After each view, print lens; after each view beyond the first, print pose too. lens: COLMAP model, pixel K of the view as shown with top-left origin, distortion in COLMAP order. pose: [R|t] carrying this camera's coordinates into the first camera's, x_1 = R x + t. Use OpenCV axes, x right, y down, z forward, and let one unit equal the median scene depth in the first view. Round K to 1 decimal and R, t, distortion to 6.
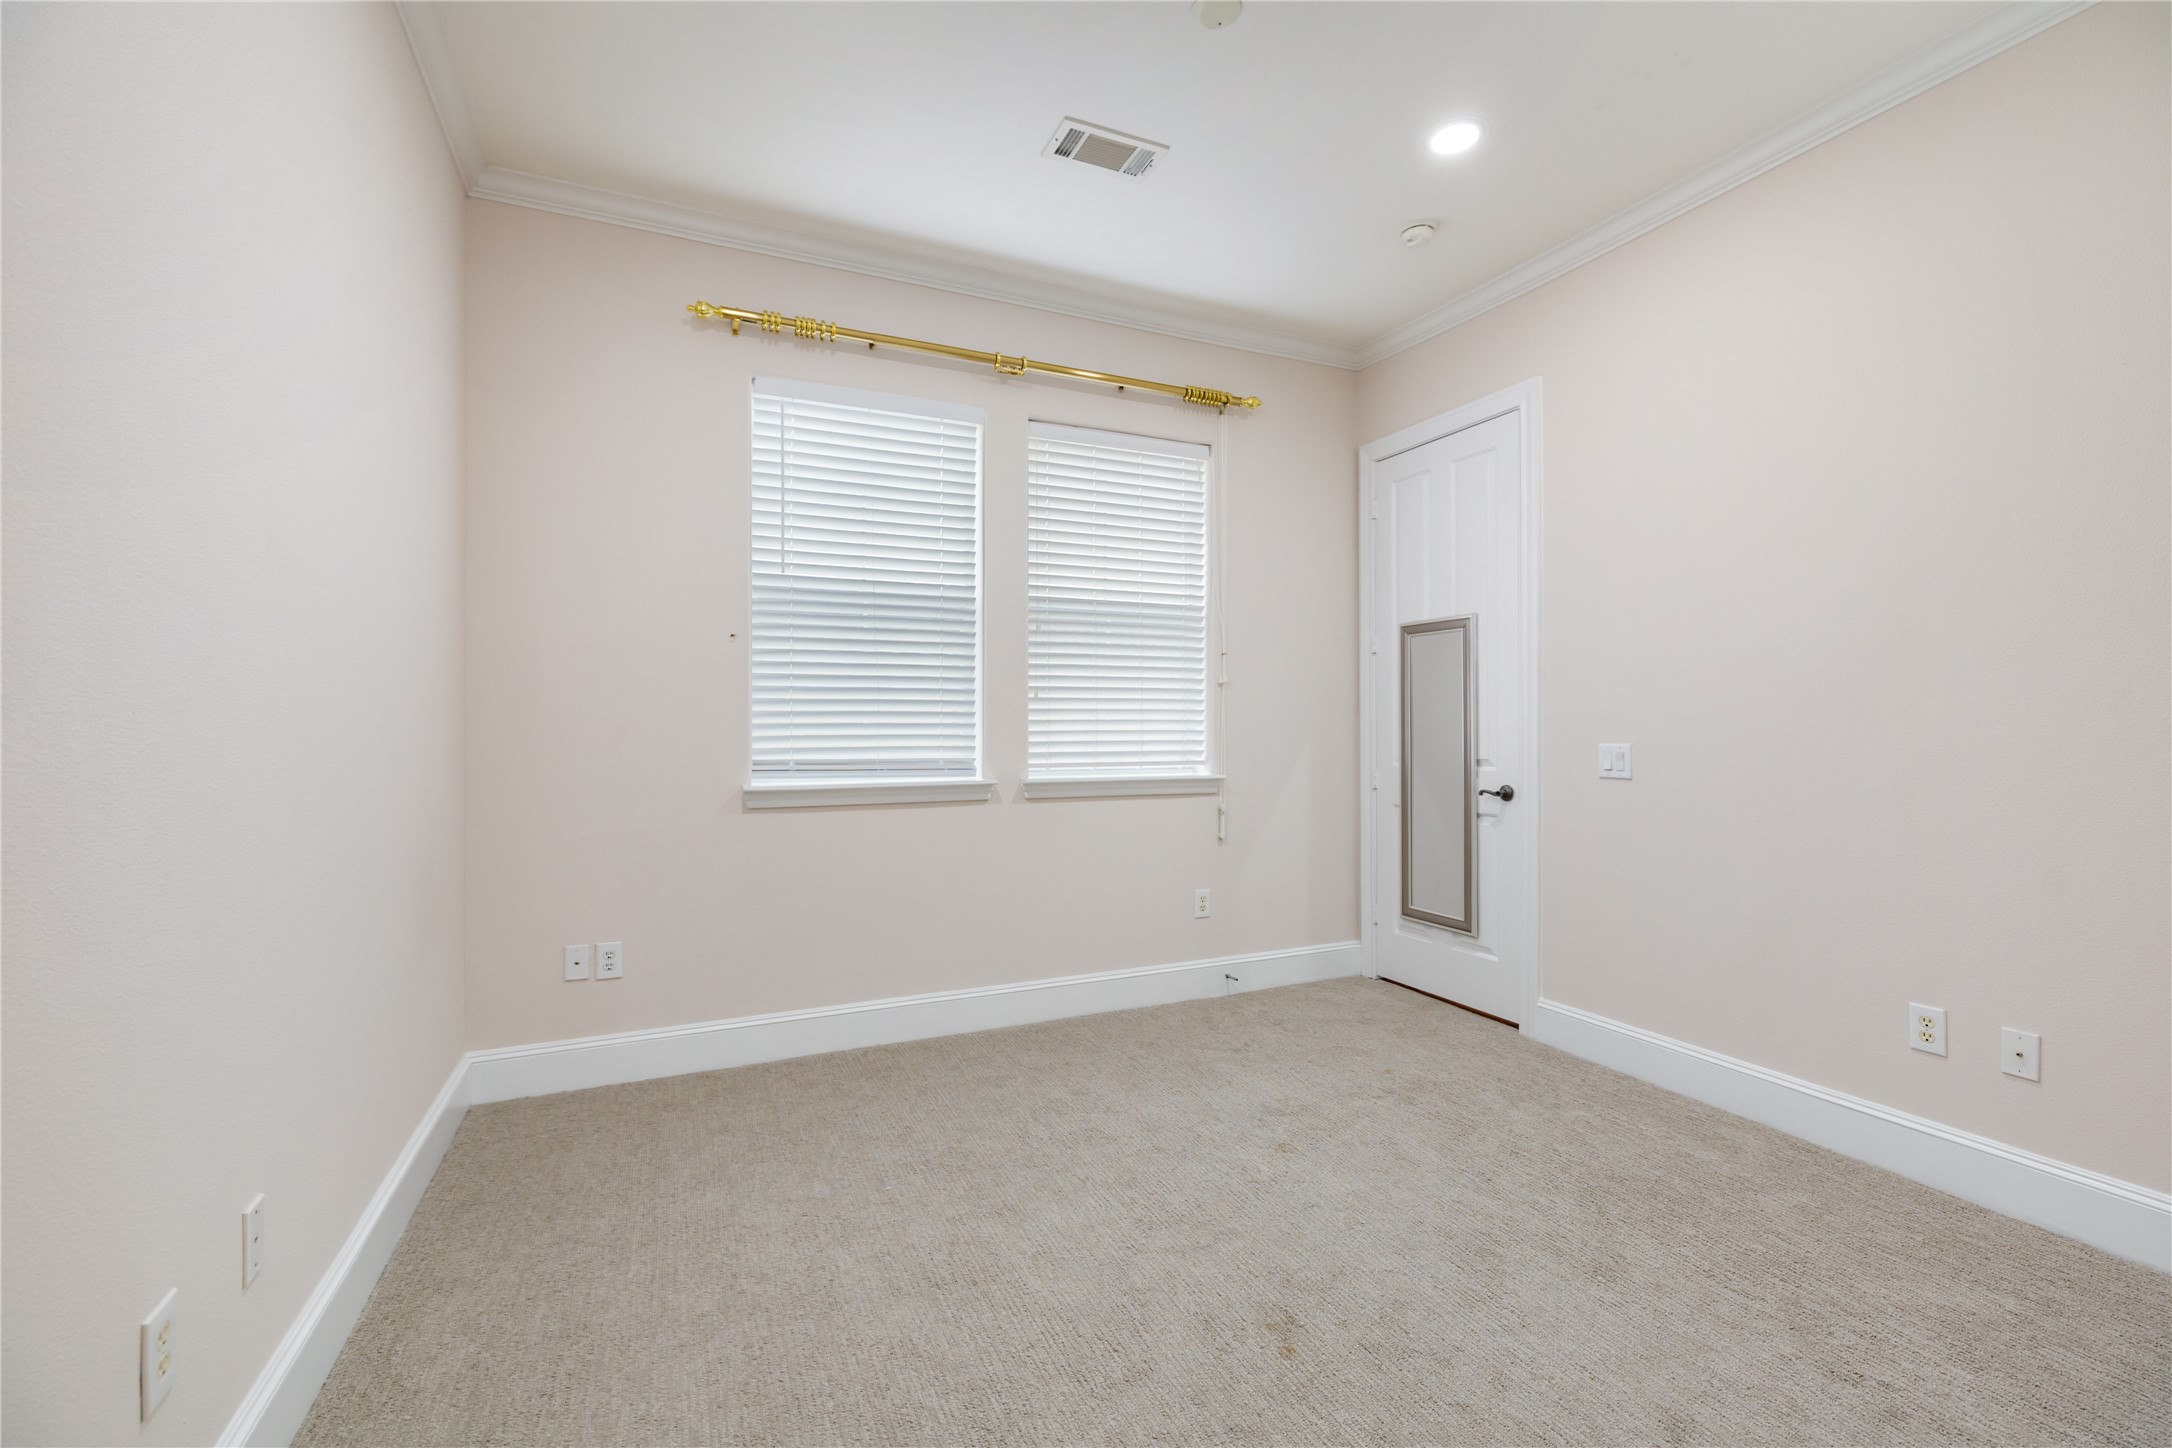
lens RADIAL K [[915.7, 0, 1091.4], [0, 915.7, 722.0], [0, 0, 1]] dist [0.004042, 0.000052]
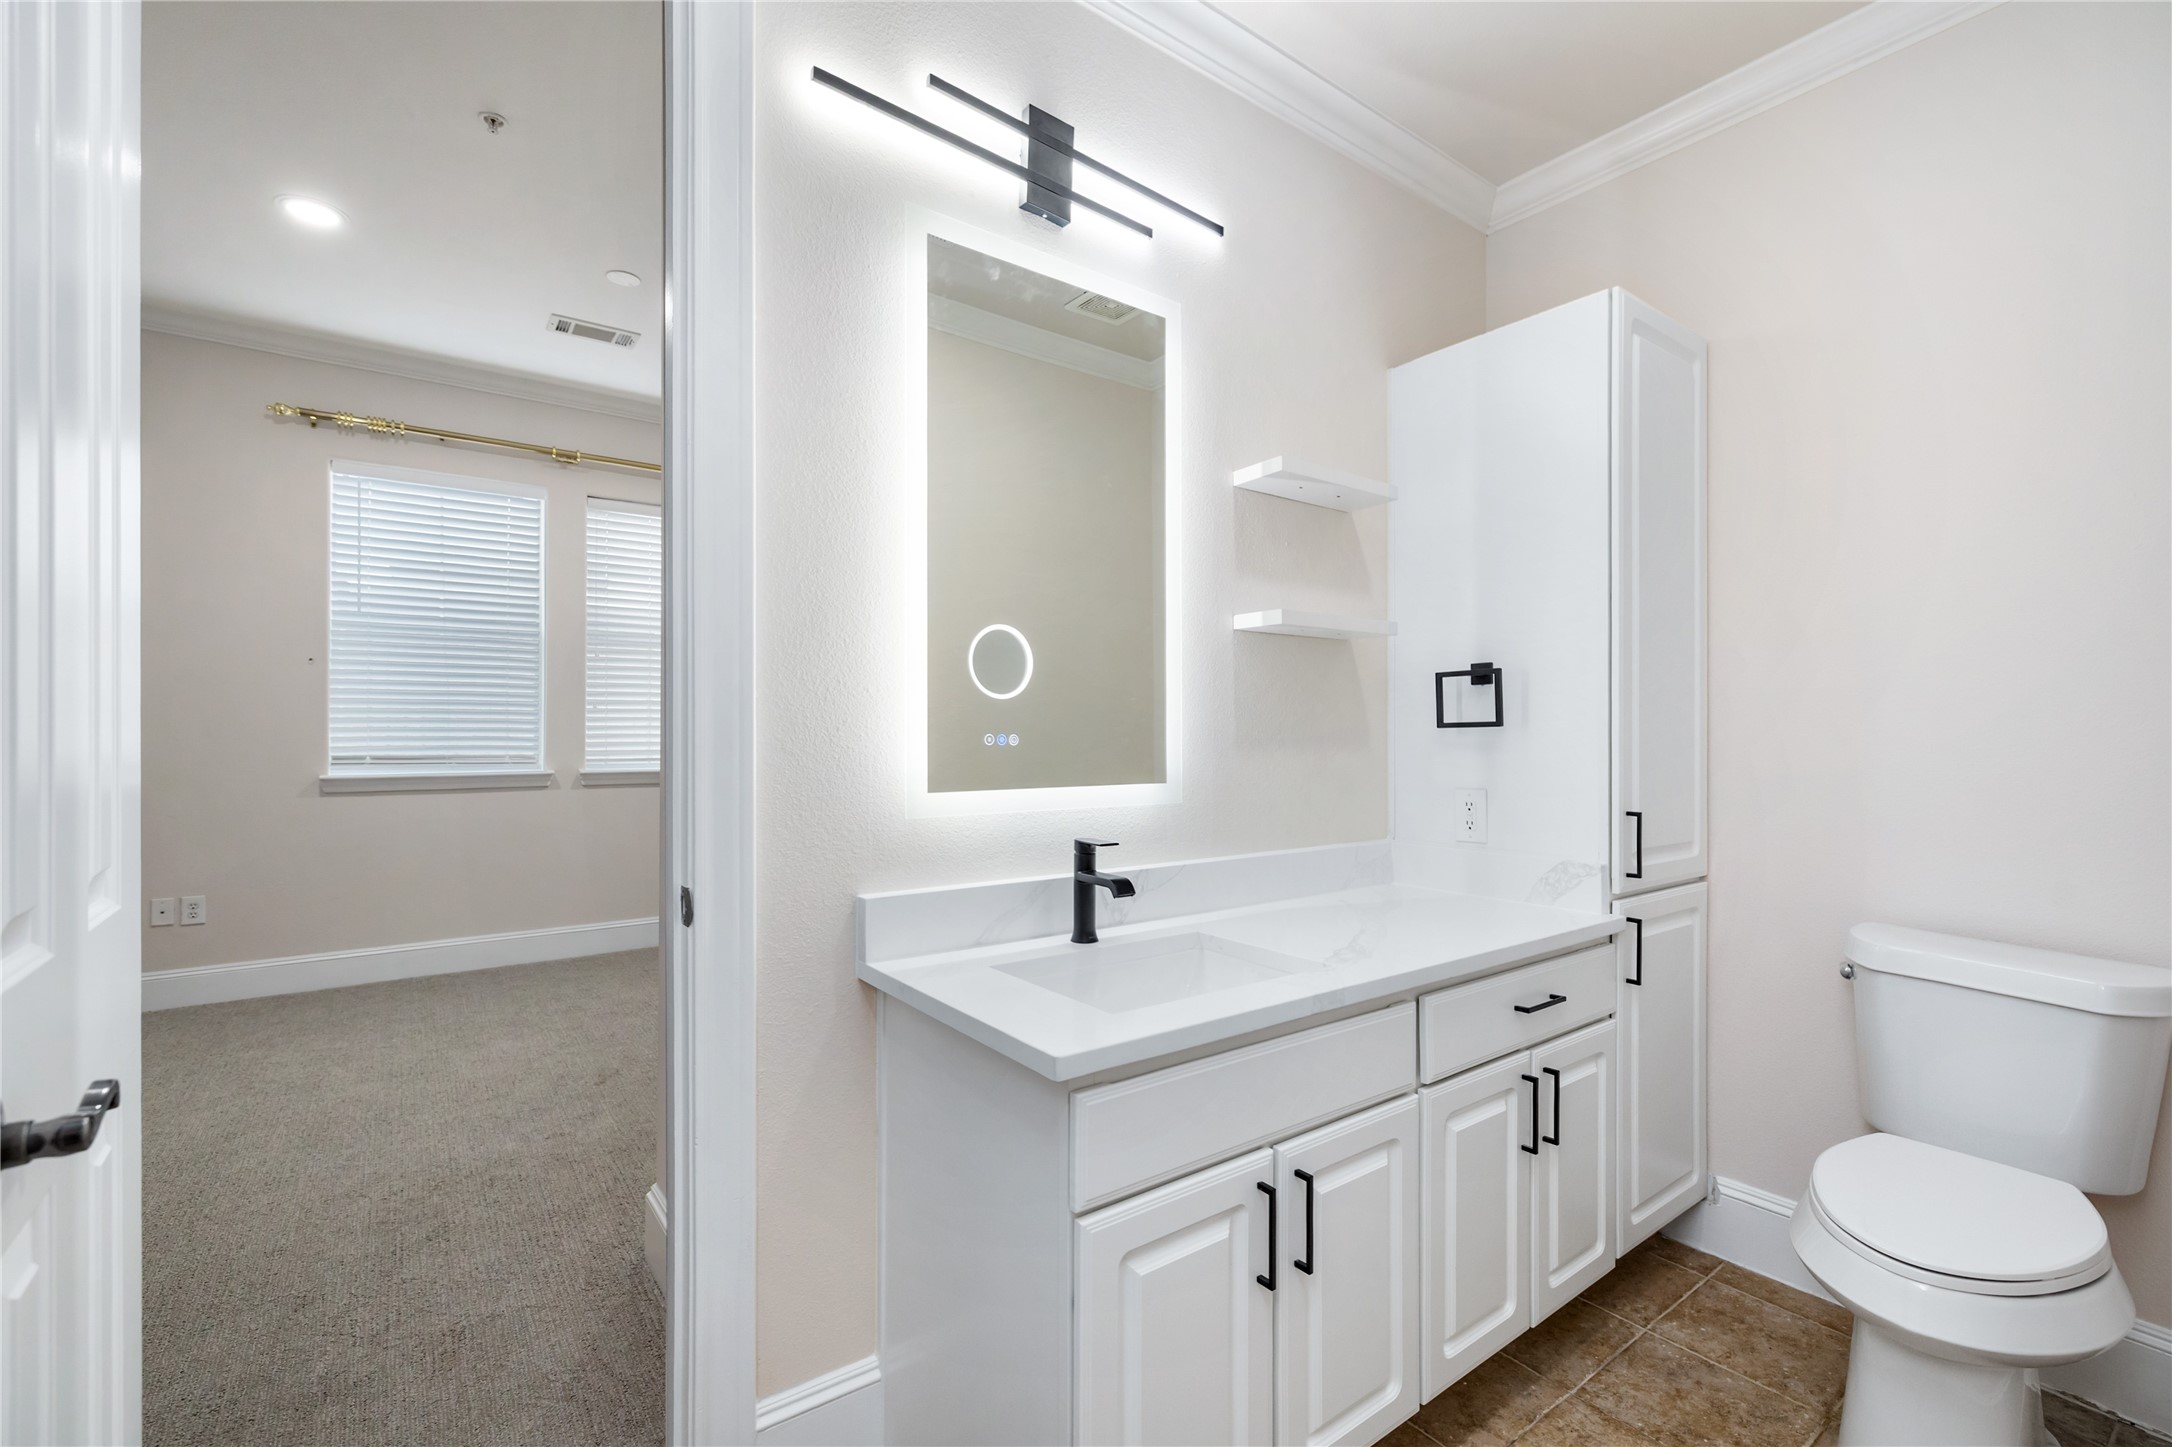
lens RADIAL K [[915.7, 0, 1074.7], [0, 915.7, 731.0], [0, 0, 1]] dist [0.004042, 0.000052]
pose [[0.978493, 0.005048, 0.206217, 0.382877], [-0.005575, 0.999983, 0.001975, -0.001496], [-0.206204, -0.003083, 0.978504, -0.475001]]
